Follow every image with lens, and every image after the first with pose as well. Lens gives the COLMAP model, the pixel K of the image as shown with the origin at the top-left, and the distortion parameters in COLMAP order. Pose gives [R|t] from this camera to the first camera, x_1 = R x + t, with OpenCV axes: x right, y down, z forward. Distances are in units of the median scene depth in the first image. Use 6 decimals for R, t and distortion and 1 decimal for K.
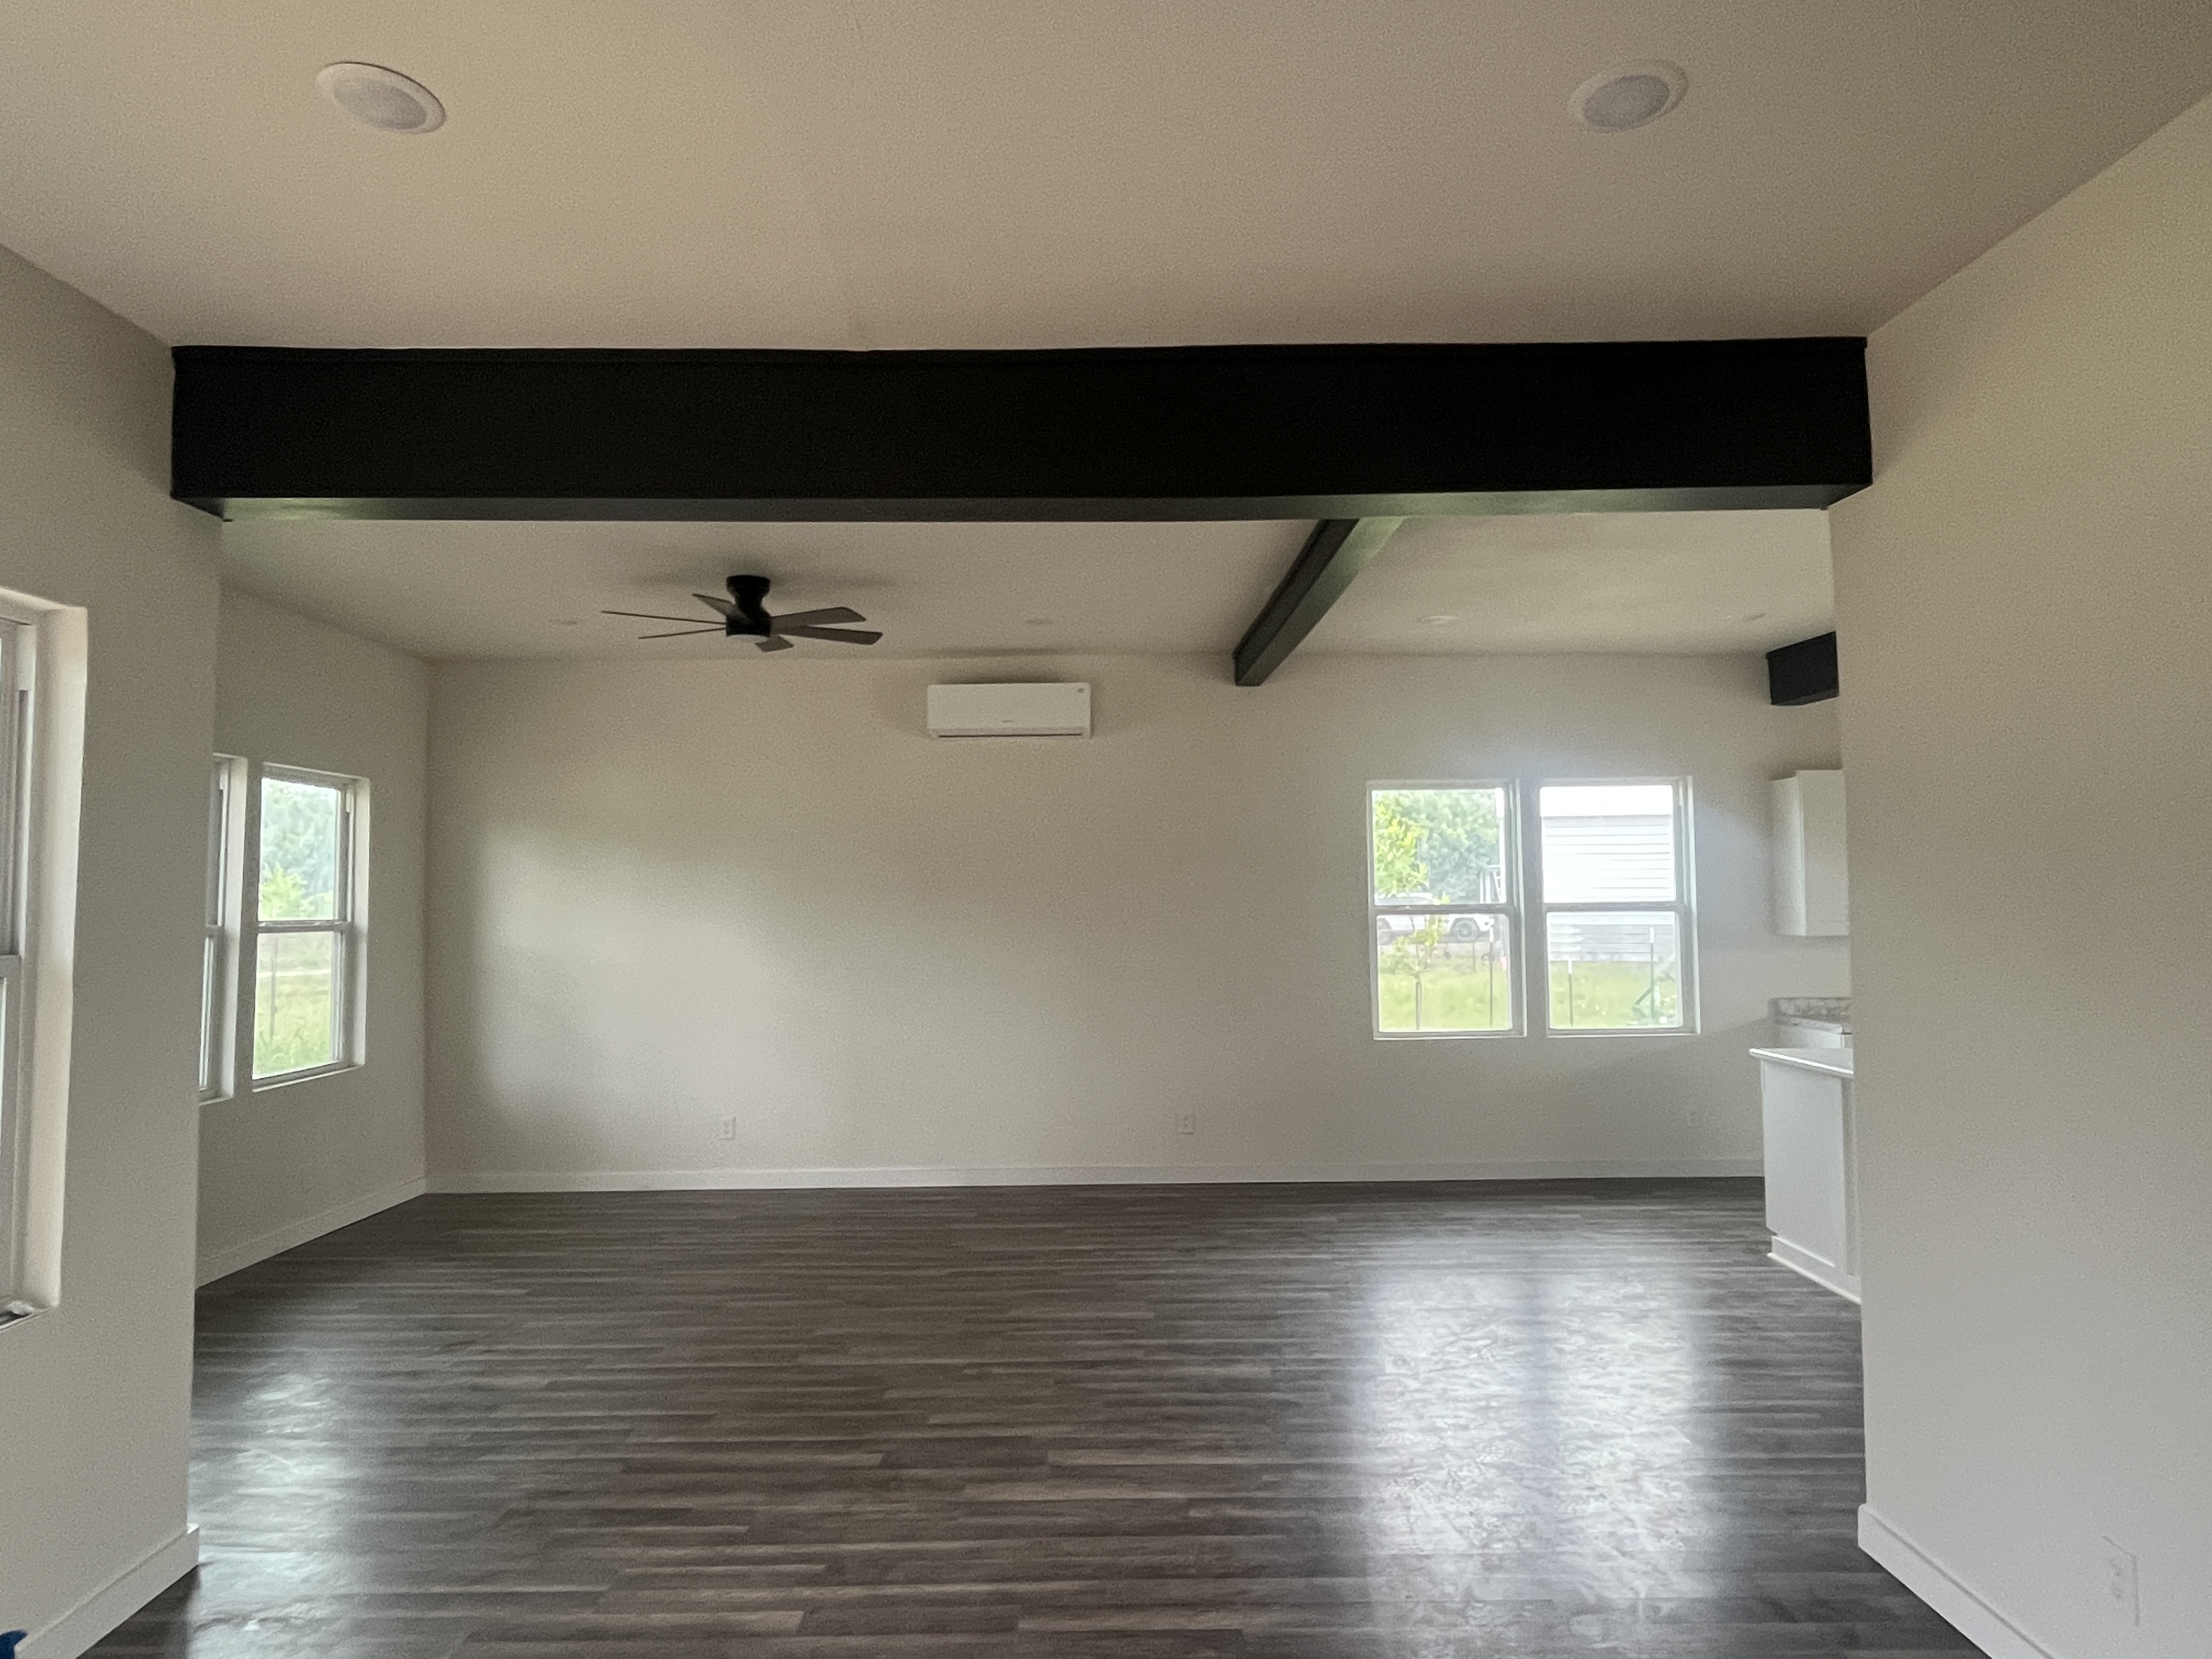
lens RADIAL K [[1248.1, 0, 1102.7], [0, 1248.1, 827.3], [0, 0, 1]] dist [0.002220, -0.000552]
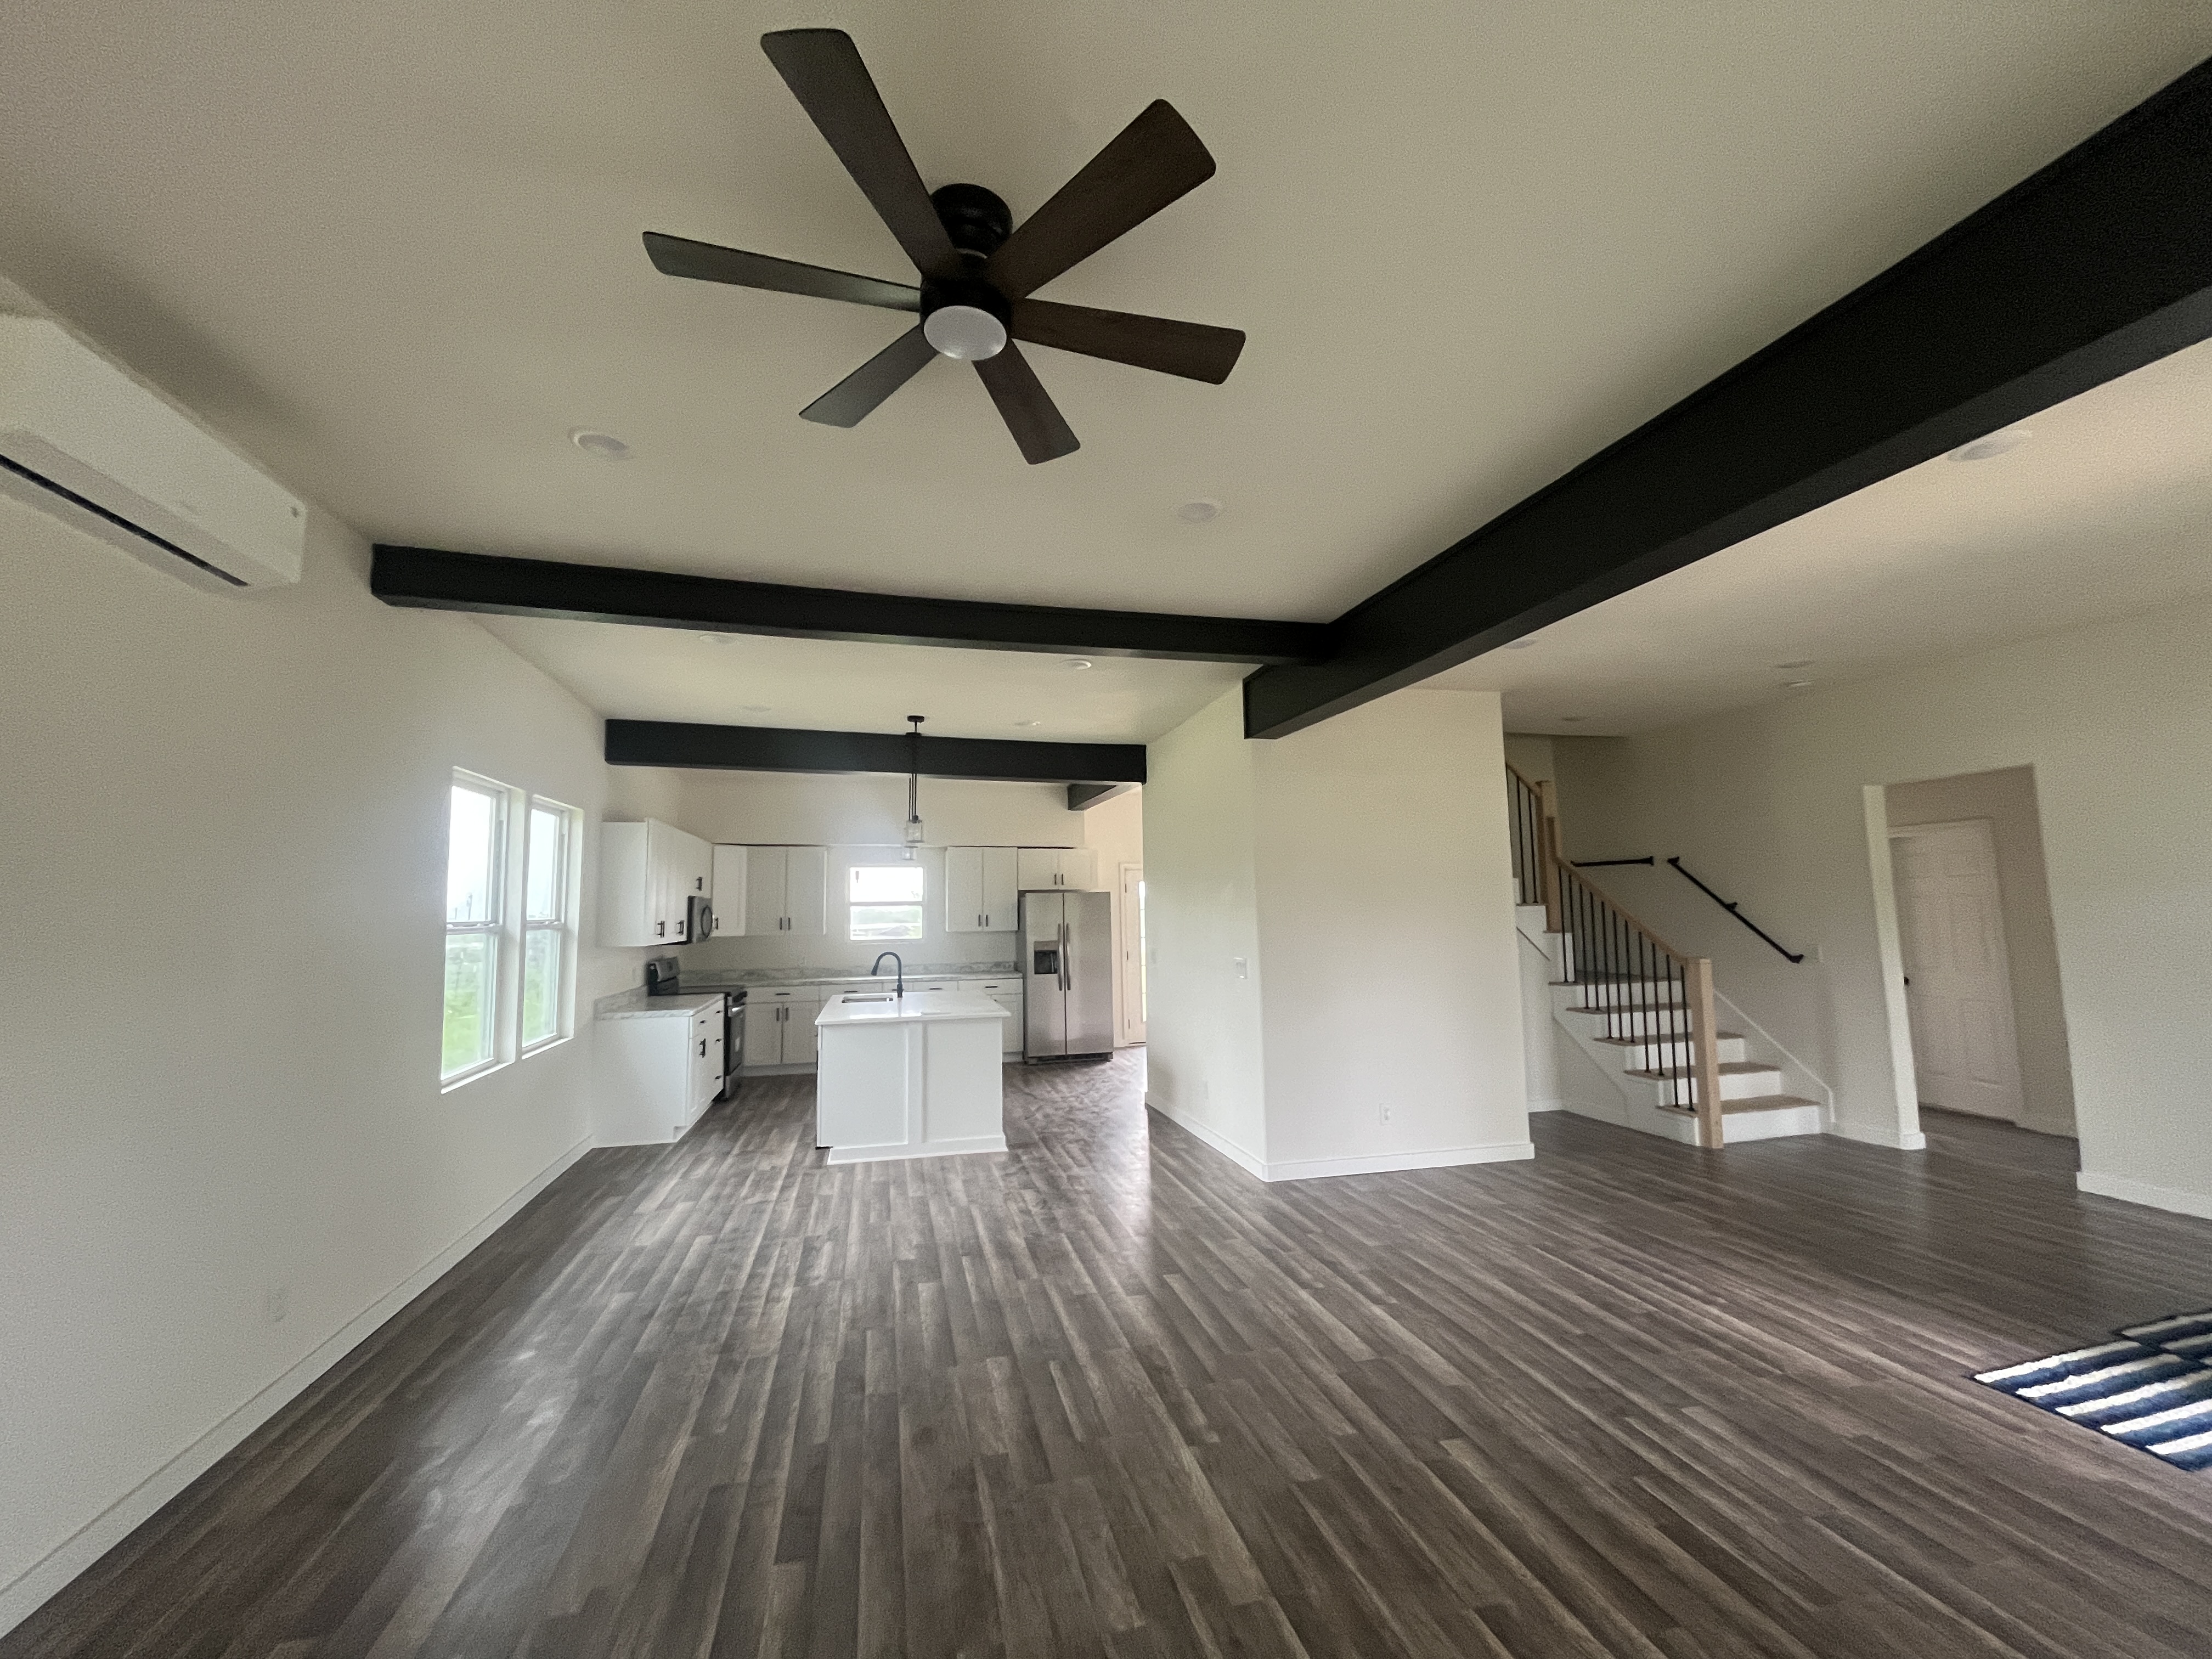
lens RADIAL K [[893.4, 0, 1100.7], [0, 893.4, 829.0], [0, 0, 1]] dist [-0.006102, 0.000523]
pose [[-0.215422, 0.103985, 0.970969, -0.970115], [-0.036381, 0.992769, -0.114391, 0.118587], [-0.975843, -0.059967, -0.210081, 1.625950]]
